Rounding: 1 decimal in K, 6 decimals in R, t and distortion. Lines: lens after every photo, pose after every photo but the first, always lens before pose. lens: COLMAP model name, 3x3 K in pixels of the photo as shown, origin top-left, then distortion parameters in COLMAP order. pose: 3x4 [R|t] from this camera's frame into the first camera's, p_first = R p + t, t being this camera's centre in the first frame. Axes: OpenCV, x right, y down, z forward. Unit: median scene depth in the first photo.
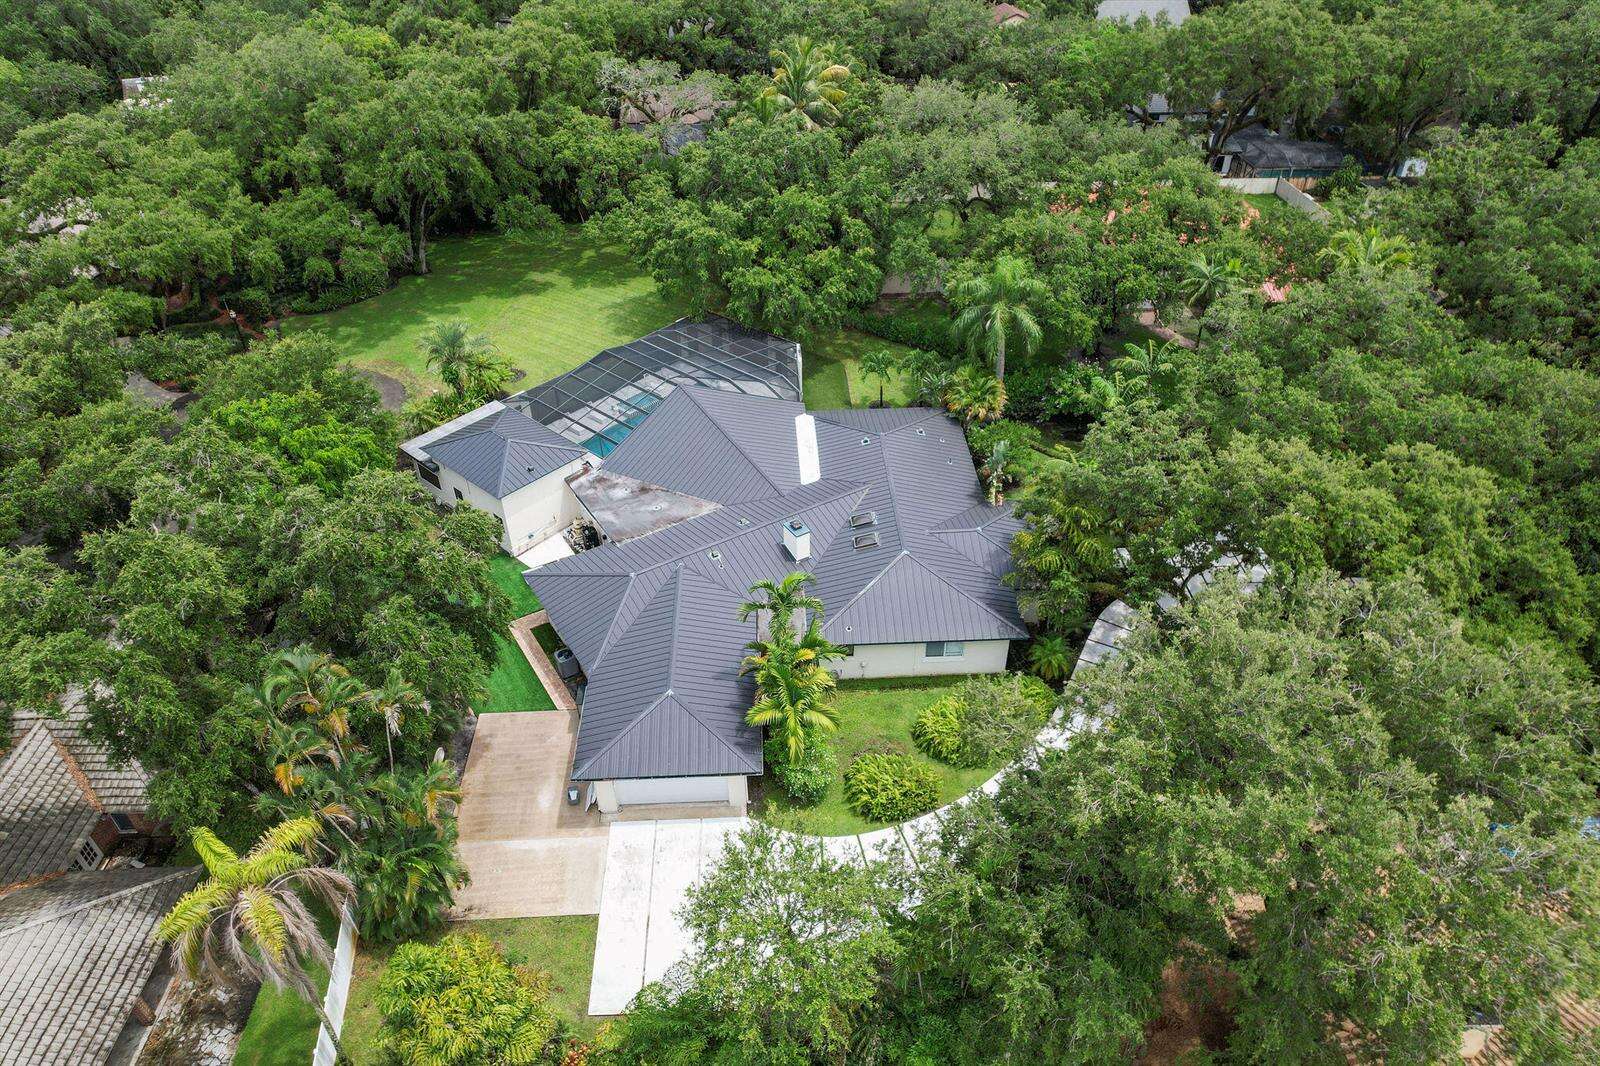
lens RADIAL K [[1139.2, 0, 798.0], [0, 1139.2, 460.2], [0, 0, 1]] dist [-0.096119, 0.098868]
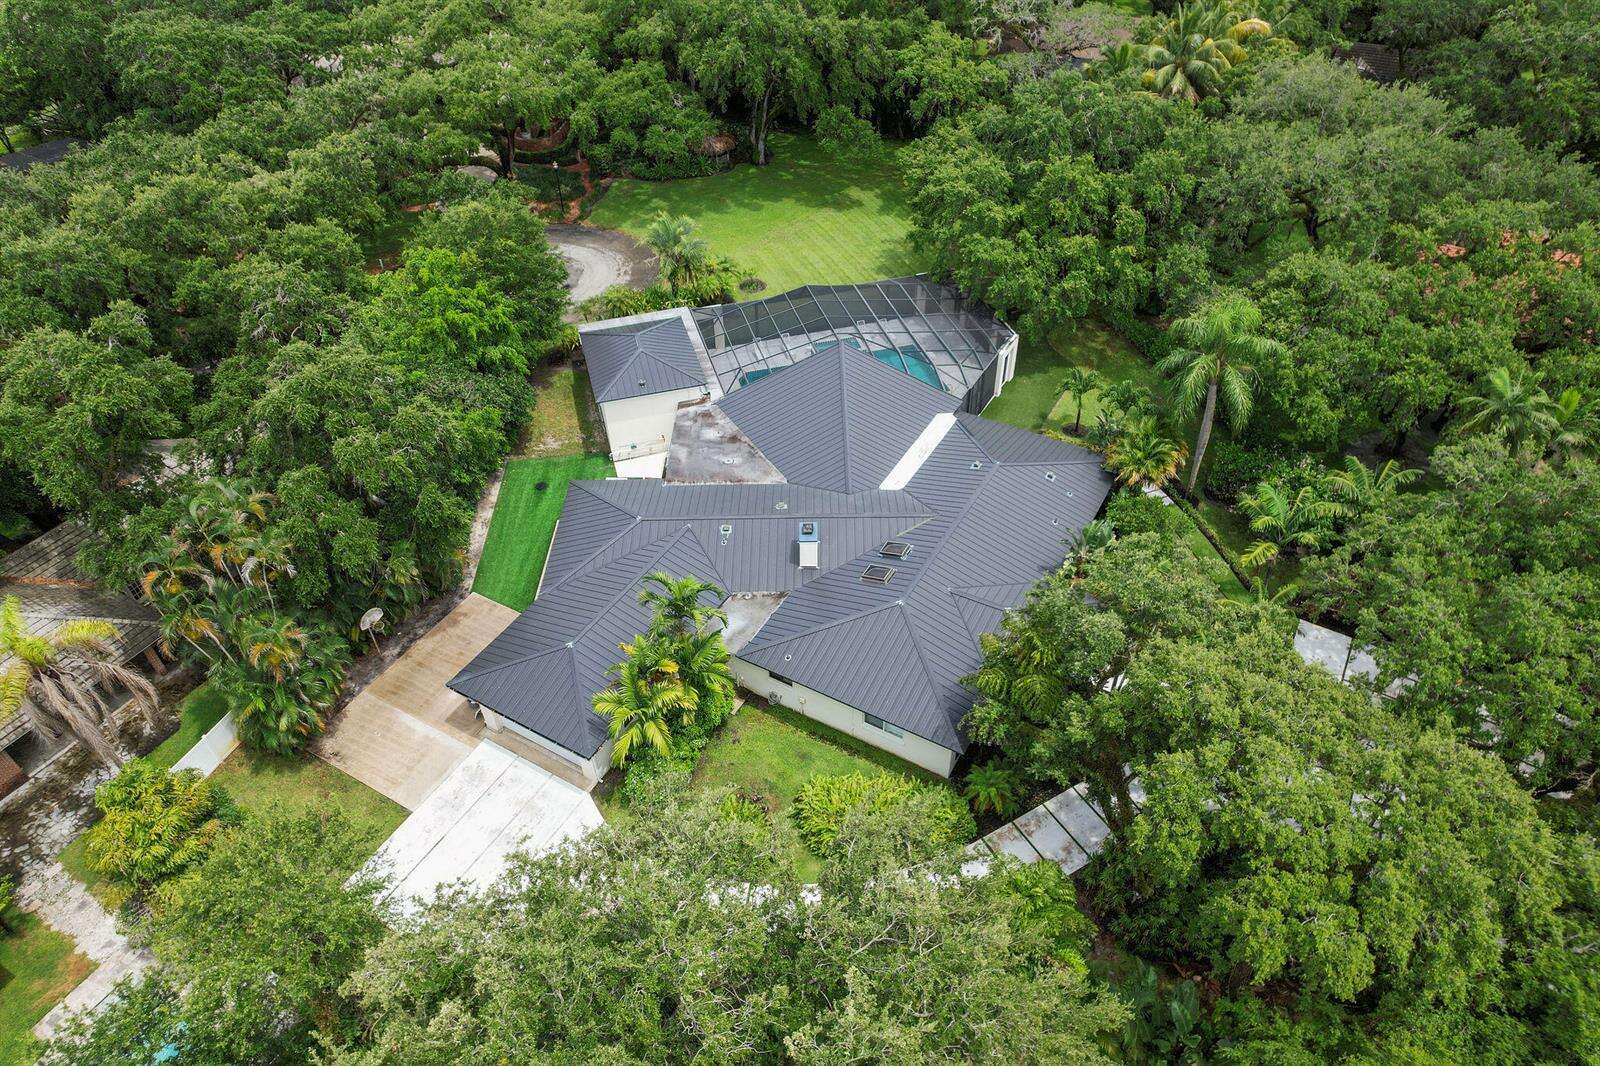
lens RADIAL K [[1139.2, 0, 798.0], [0, 1139.2, 460.2], [0, 0, 1]] dist [-0.096119, 0.098868]
pose [[0.828441, 0.322971, -0.457574, 0.322169], [-0.280792, 0.946401, 0.159626, -0.113824], [0.484604, -0.003758, 0.874726, 0.170958]]
